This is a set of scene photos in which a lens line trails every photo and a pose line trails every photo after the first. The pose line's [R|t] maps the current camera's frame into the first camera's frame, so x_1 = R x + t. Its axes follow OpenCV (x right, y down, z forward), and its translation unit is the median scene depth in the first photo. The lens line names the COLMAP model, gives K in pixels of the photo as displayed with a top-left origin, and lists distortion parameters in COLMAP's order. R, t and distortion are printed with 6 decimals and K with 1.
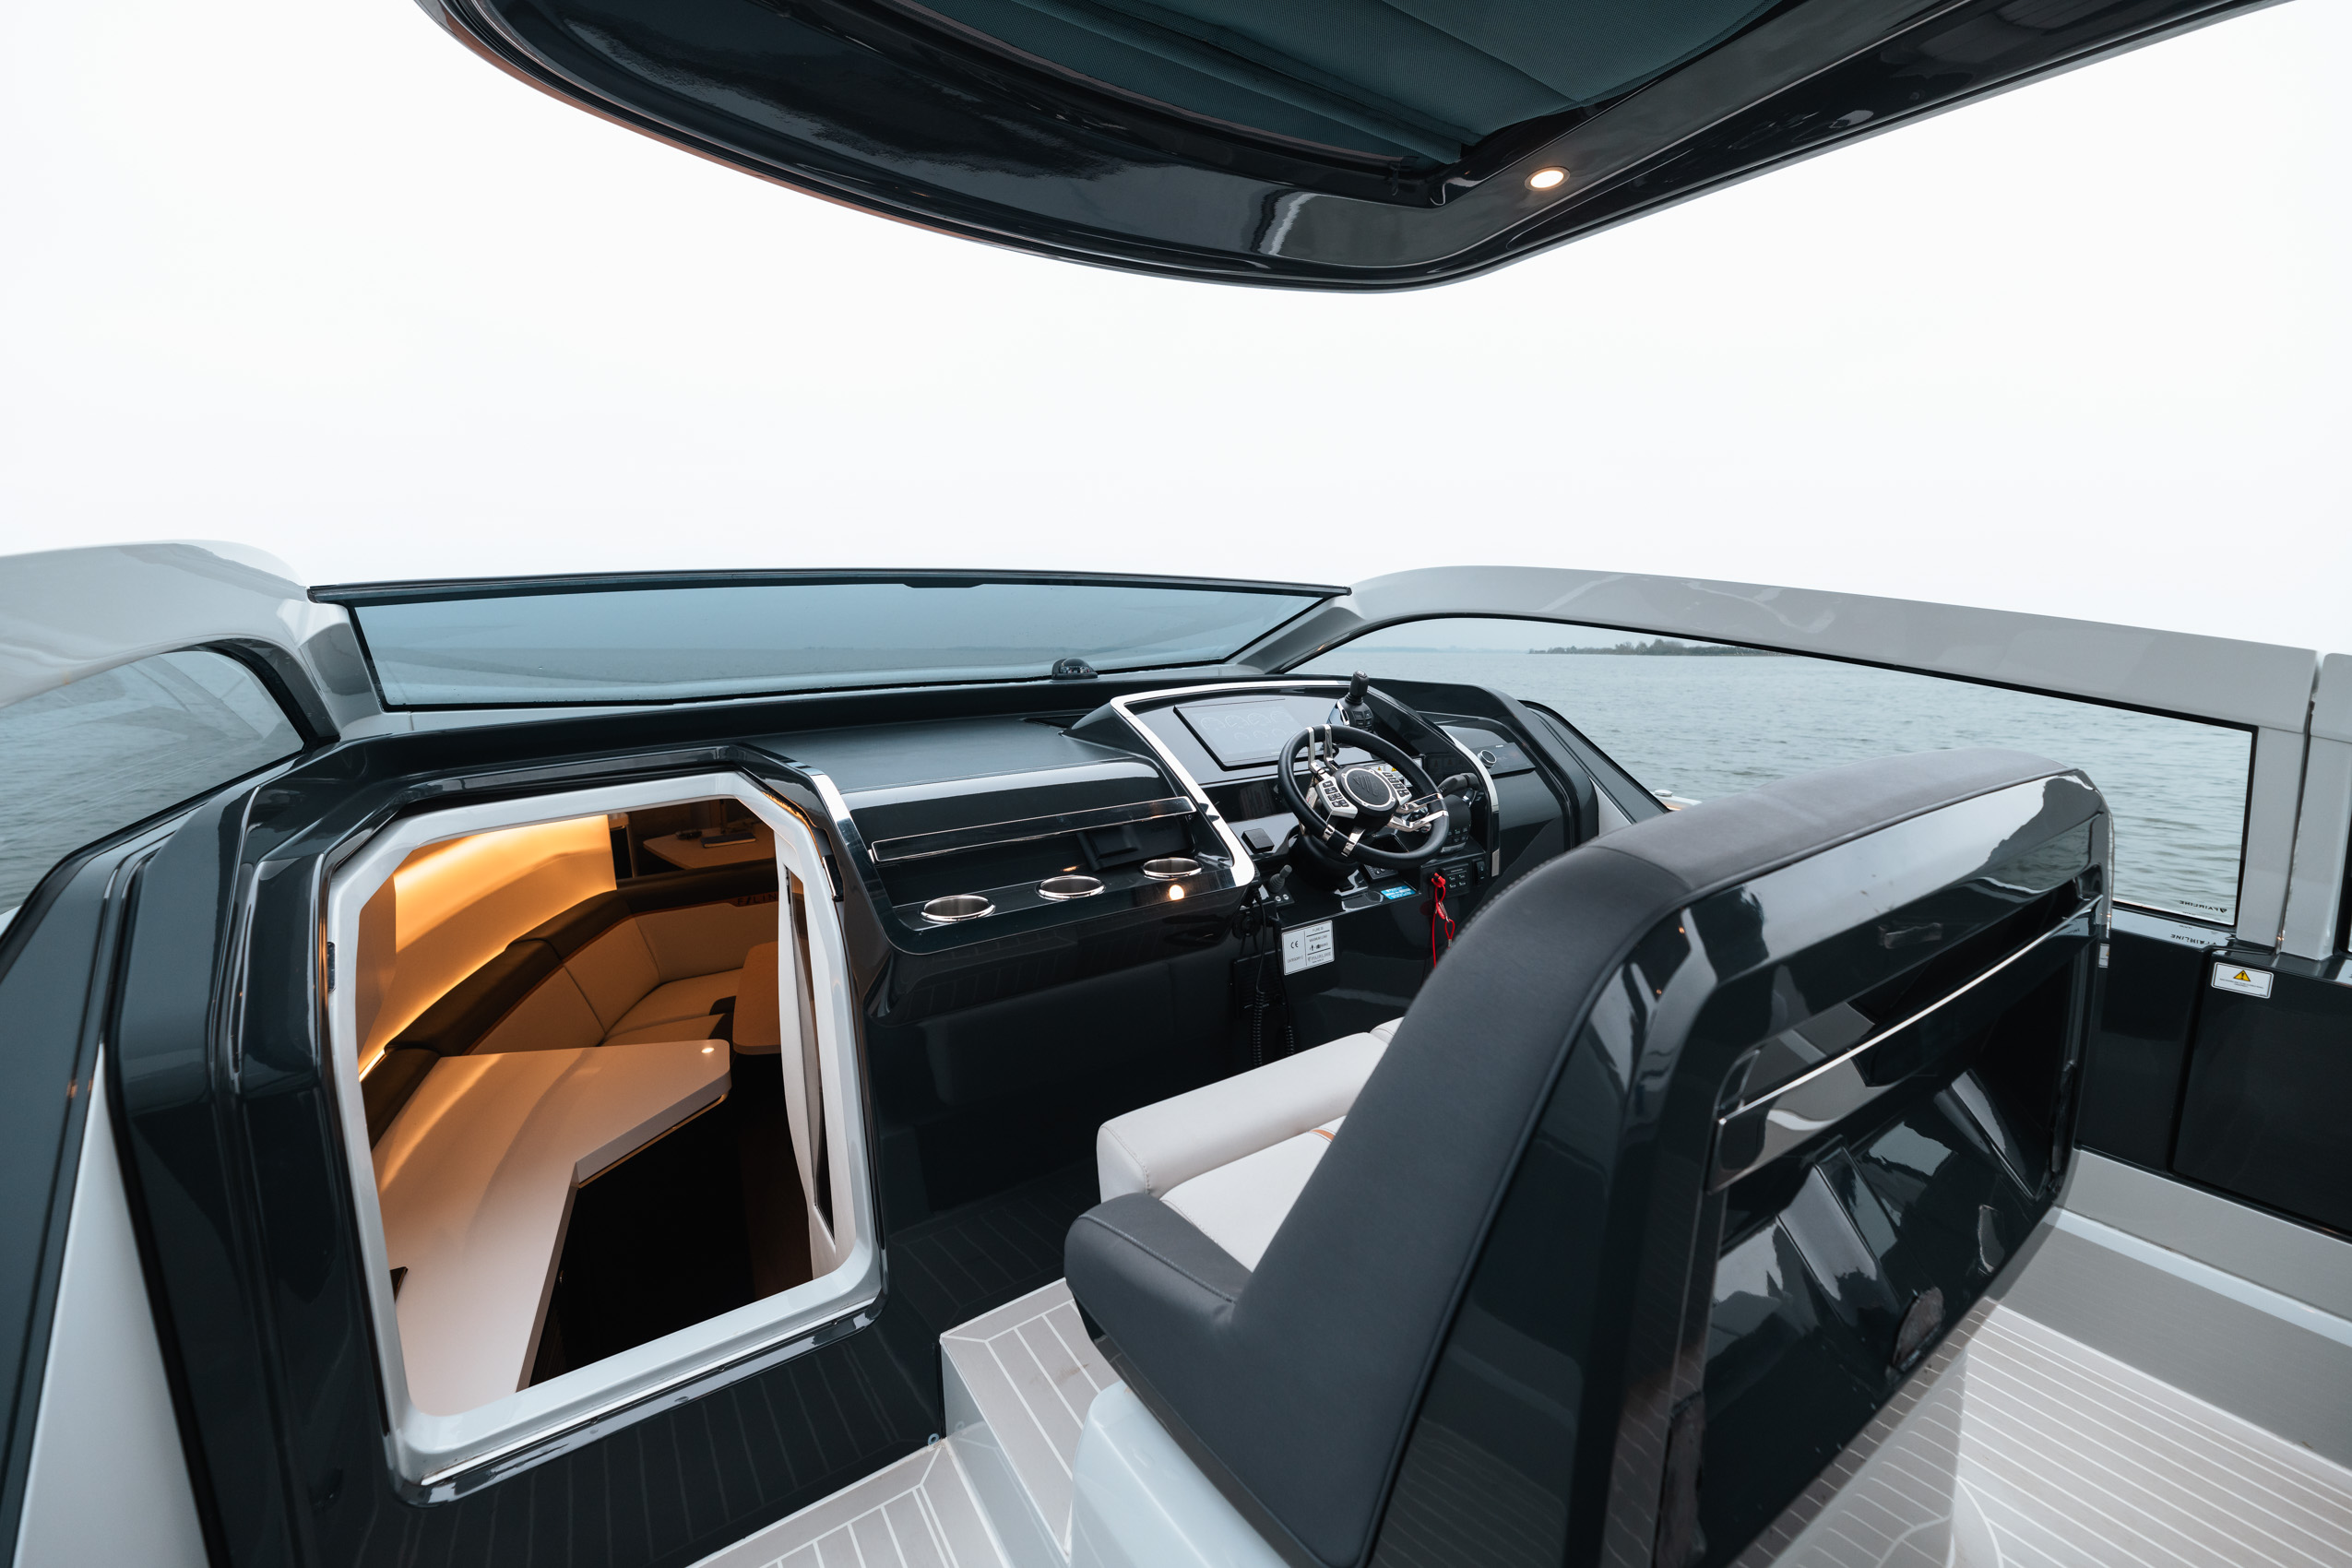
lens RADIAL K [[941.7, 0, 1175.5], [0, 941.7, 723.1], [0, 0, 1]] dist [-0.010250, -0.000115]
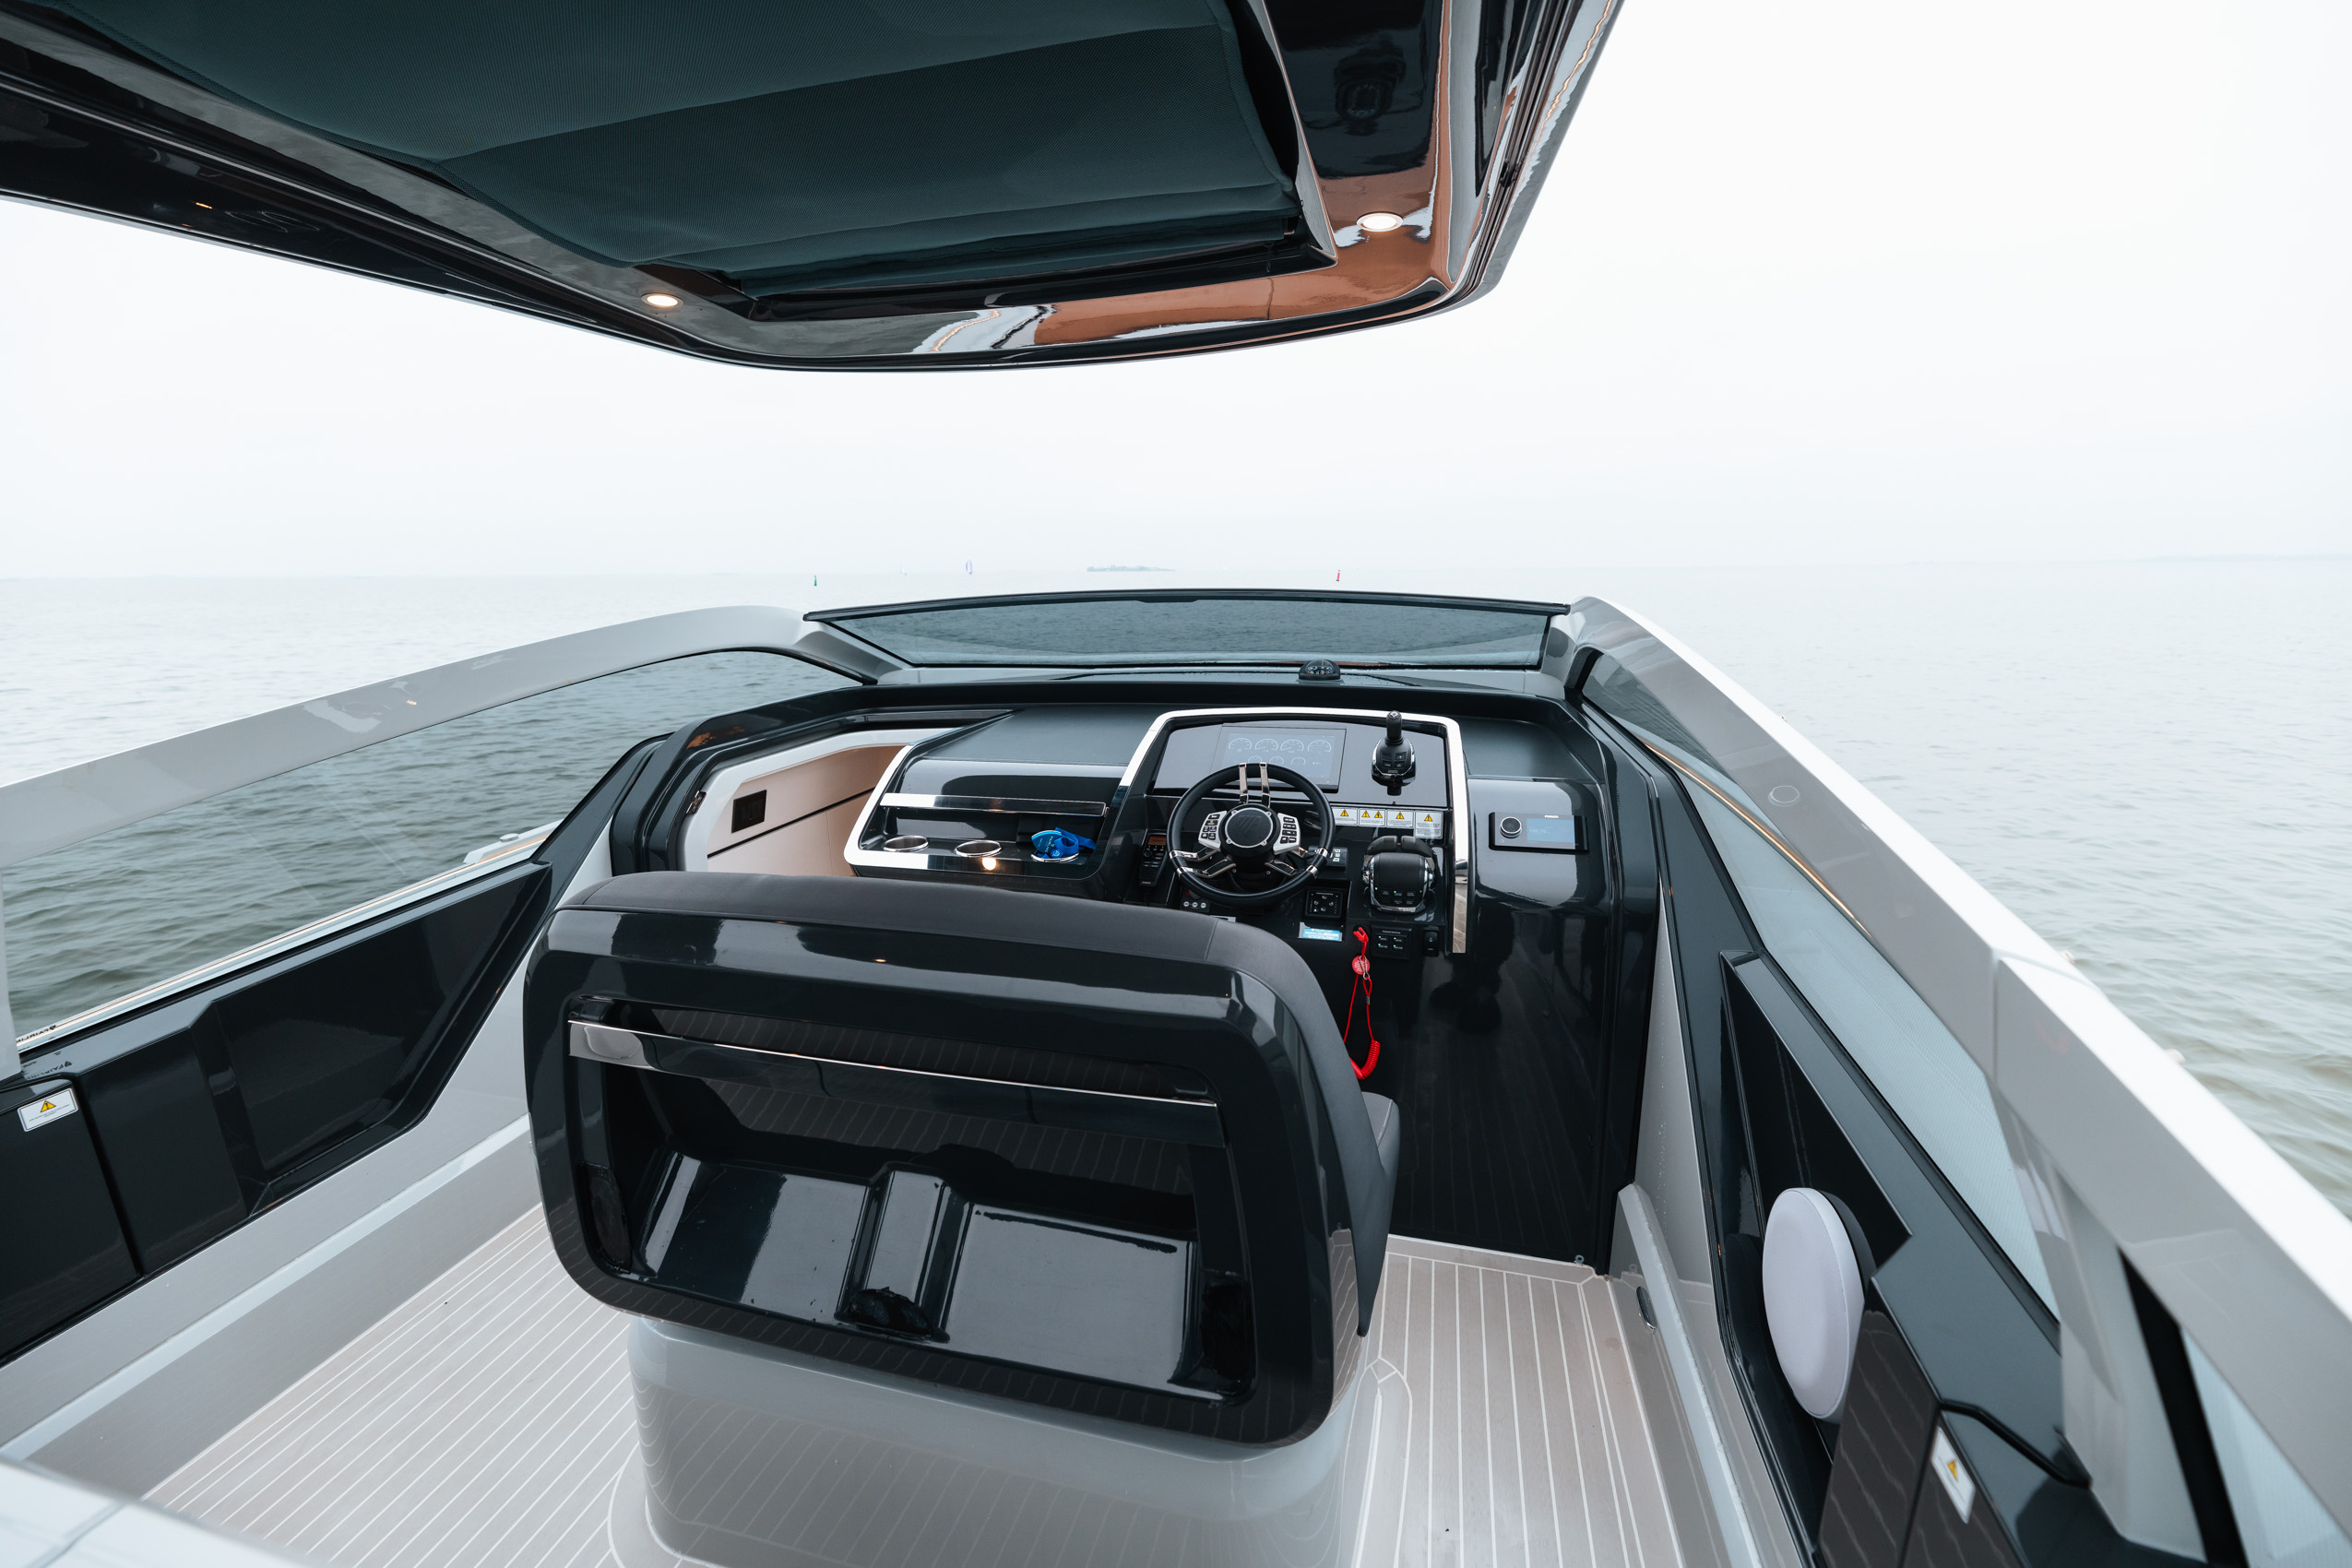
lens RADIAL K [[941.7, 0, 1175.5], [0, 941.7, 723.1], [0, 0, 1]] dist [-0.010250, -0.000115]
pose [[0.646411, 0.134334, -0.751071, 0.837328], [-0.071859, 0.990722, 0.115352, -0.148655], [0.759598, -0.020594, 0.650066, 0.204171]]
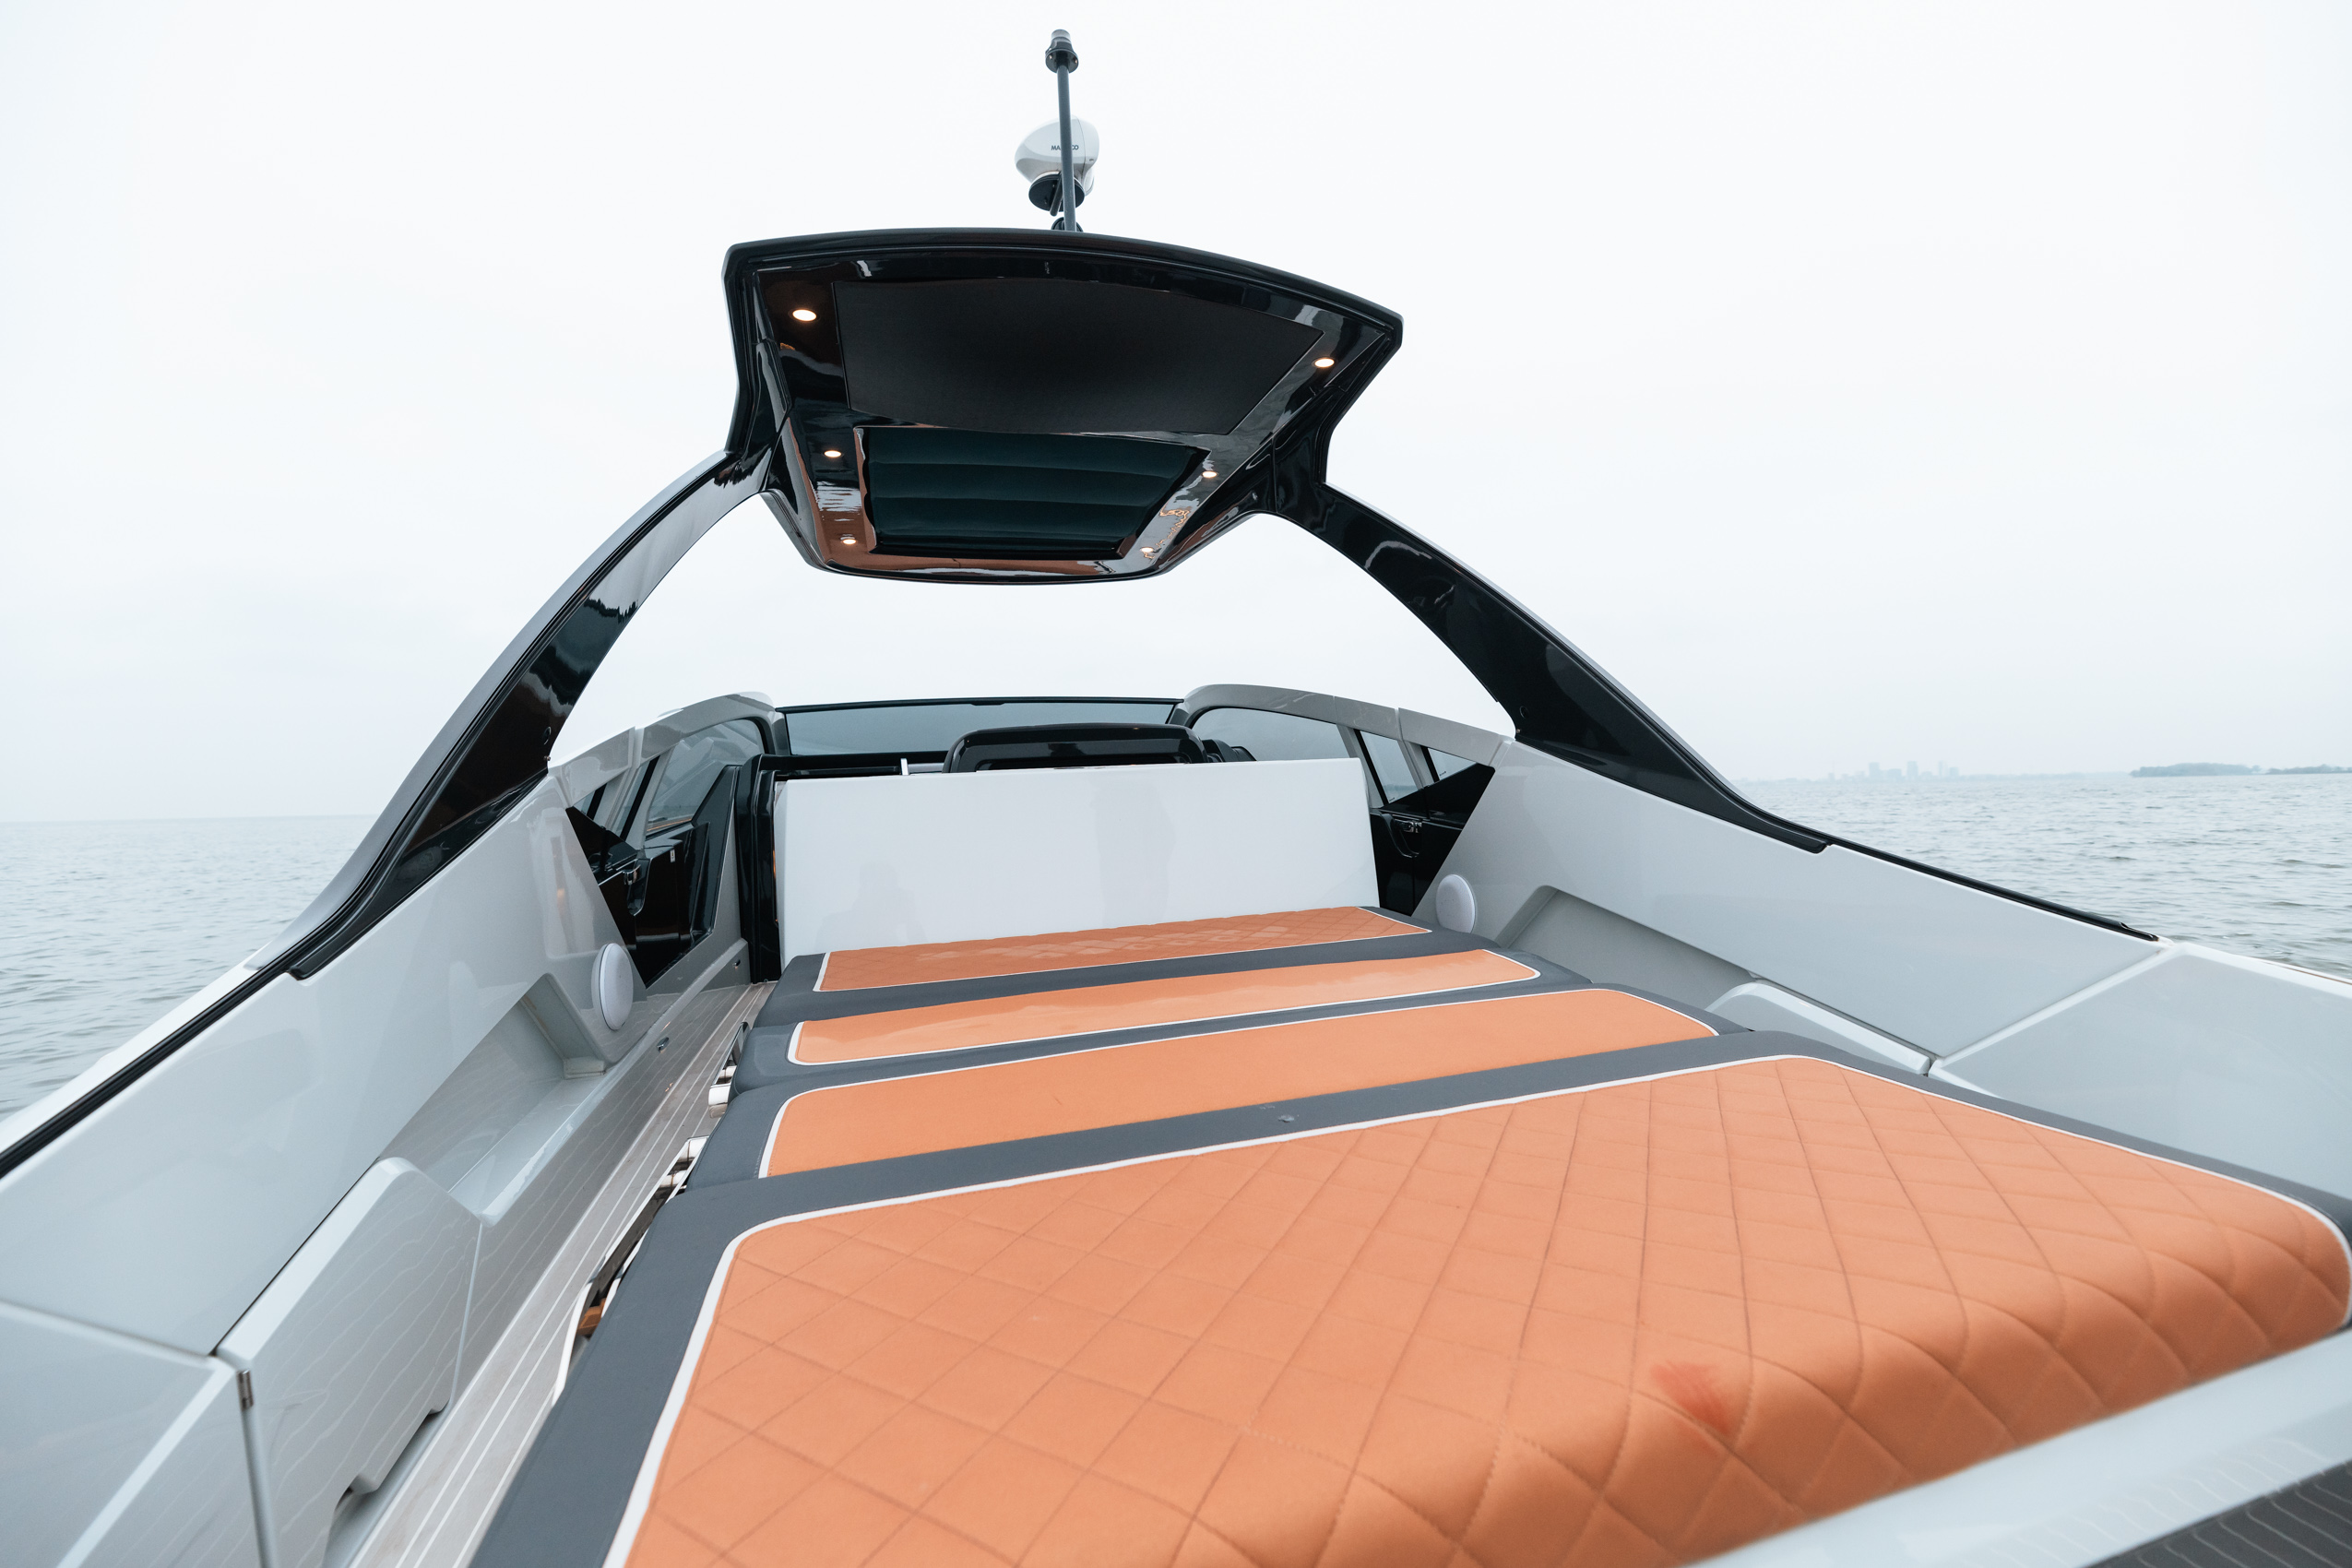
lens RADIAL K [[941.7, 0, 1175.5], [0, 941.7, 723.1], [0, 0, 1]] dist [-0.010250, -0.000115]
pose [[0.946194, -0.037388, -0.321432, 1.114765], [-0.012559, 0.988312, -0.151928, 0.297150], [0.323355, 0.147791, 0.934665, -1.237738]]
